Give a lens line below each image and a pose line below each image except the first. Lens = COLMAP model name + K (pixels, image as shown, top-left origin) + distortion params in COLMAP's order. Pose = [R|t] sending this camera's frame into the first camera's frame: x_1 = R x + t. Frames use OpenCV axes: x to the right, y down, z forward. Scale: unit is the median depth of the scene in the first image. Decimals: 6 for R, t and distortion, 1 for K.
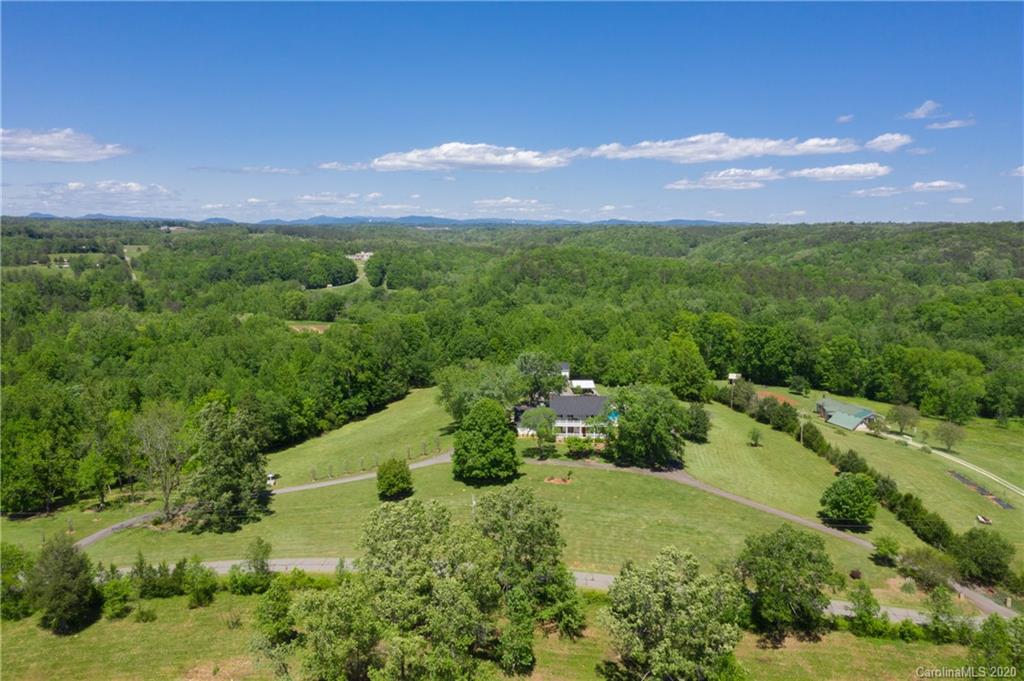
lens RADIAL K [[845.5, 0, 512.0], [0, 845.5, 340.5], [0, 0, 1]] dist [-0.013626, -0.002462]
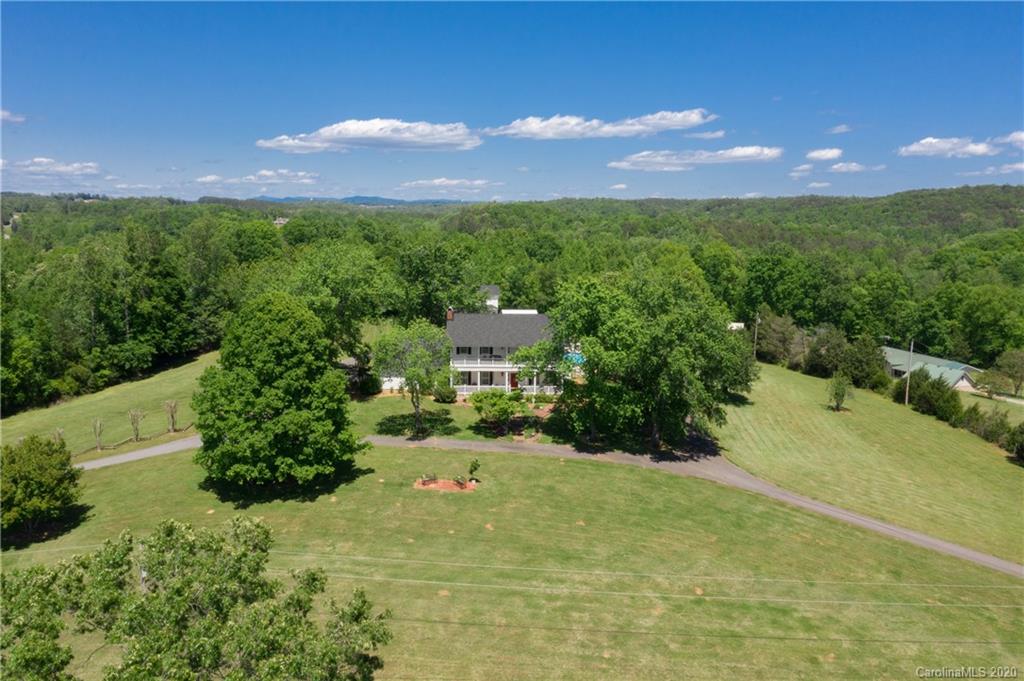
lens RADIAL K [[845.5, 0, 512.0], [0, 845.5, 340.5], [0, 0, 1]] dist [-0.013626, -0.002462]
pose [[0.998487, -0.006593, 0.054588, 0.059660], [0.005892, 0.999898, 0.012992, 0.080098], [-0.054668, -0.012651, 0.998424, 0.524993]]
